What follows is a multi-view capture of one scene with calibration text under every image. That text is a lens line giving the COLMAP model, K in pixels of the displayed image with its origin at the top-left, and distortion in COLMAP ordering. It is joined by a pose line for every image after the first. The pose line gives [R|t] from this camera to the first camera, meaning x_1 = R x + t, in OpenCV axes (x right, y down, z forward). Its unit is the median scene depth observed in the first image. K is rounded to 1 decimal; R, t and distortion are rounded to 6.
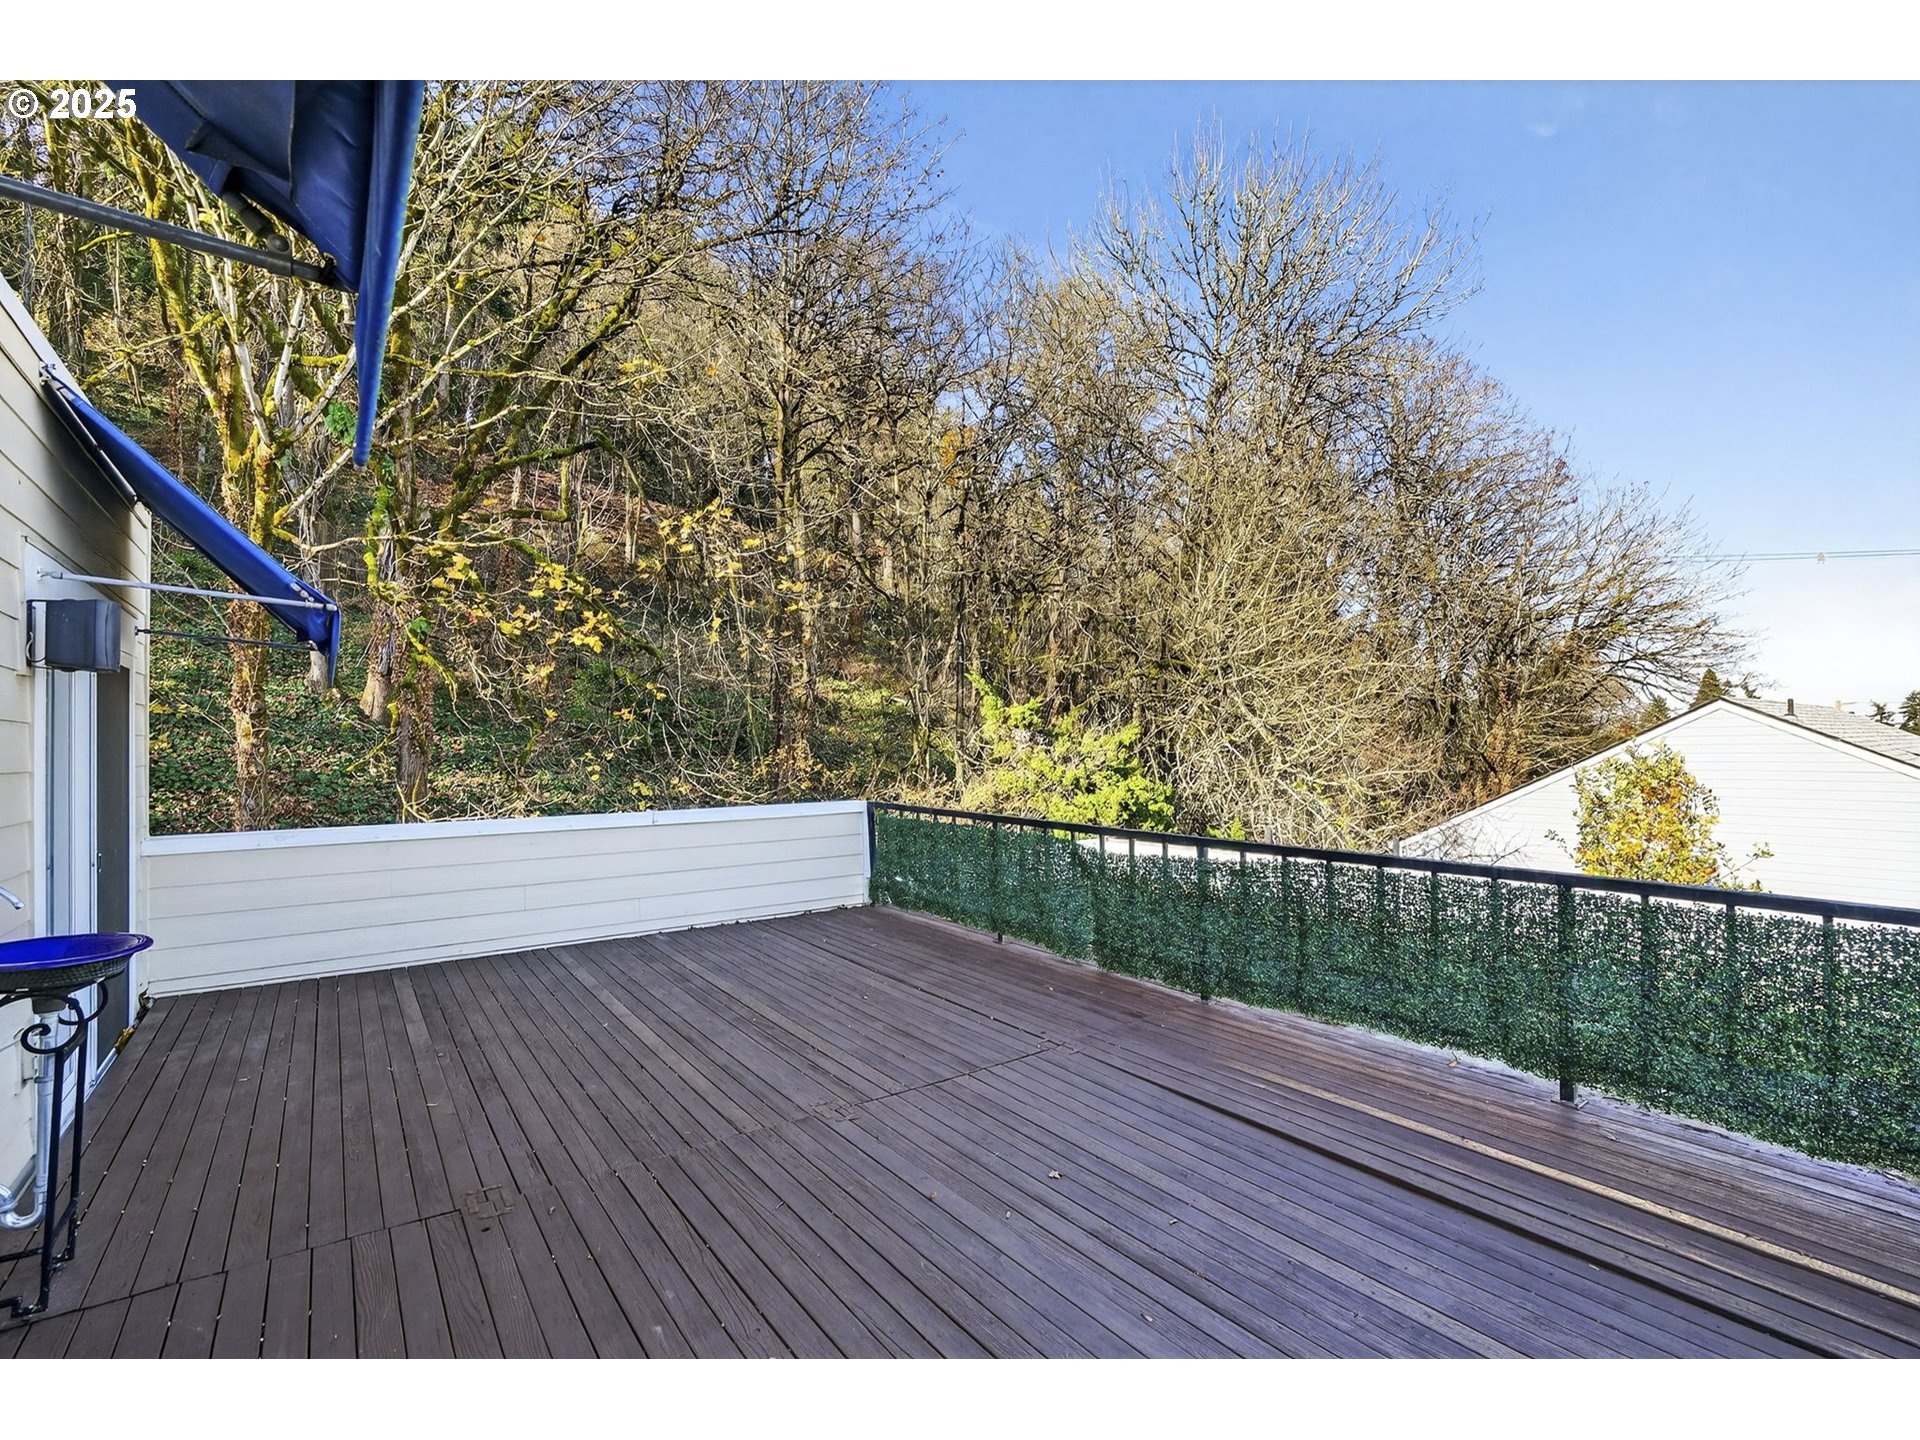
lens RADIAL K [[879.5, 0, 942.7], [0, 879.5, 747.2], [0, 0, 1]] dist [-0.048204, 0.000753]
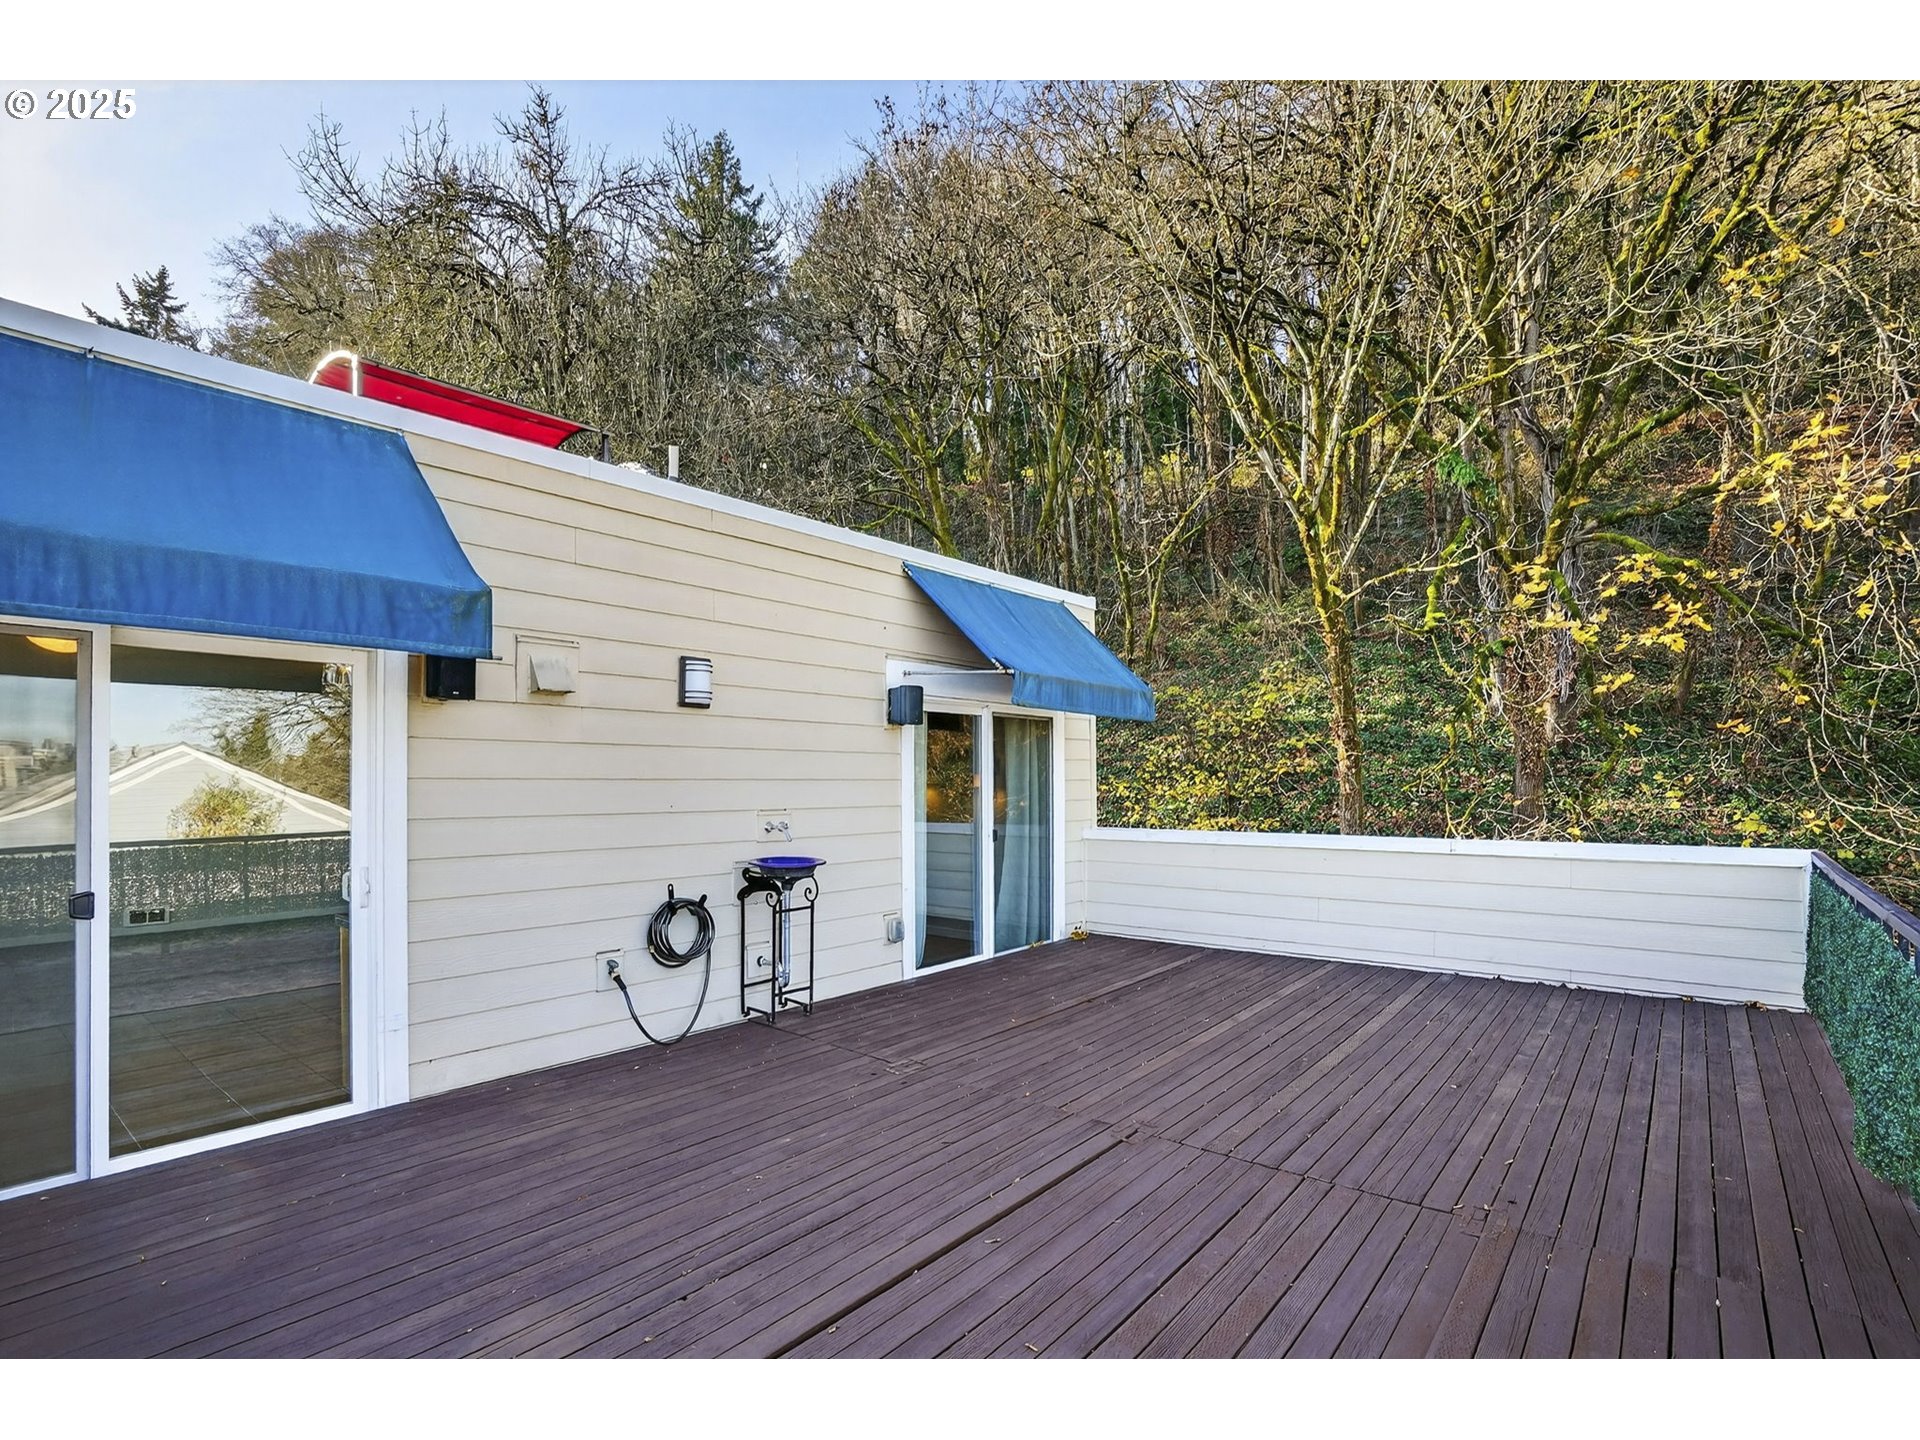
lens RADIAL K [[879.5, 0, 942.7], [0, 879.5, 747.2], [0, 0, 1]] dist [-0.048204, 0.000753]
pose [[0.246985, -0.025501, -0.968684, 0.471534], [-0.002614, 0.999632, -0.026983, 0.009456], [0.969016, 0.009197, 0.246828, 0.333688]]
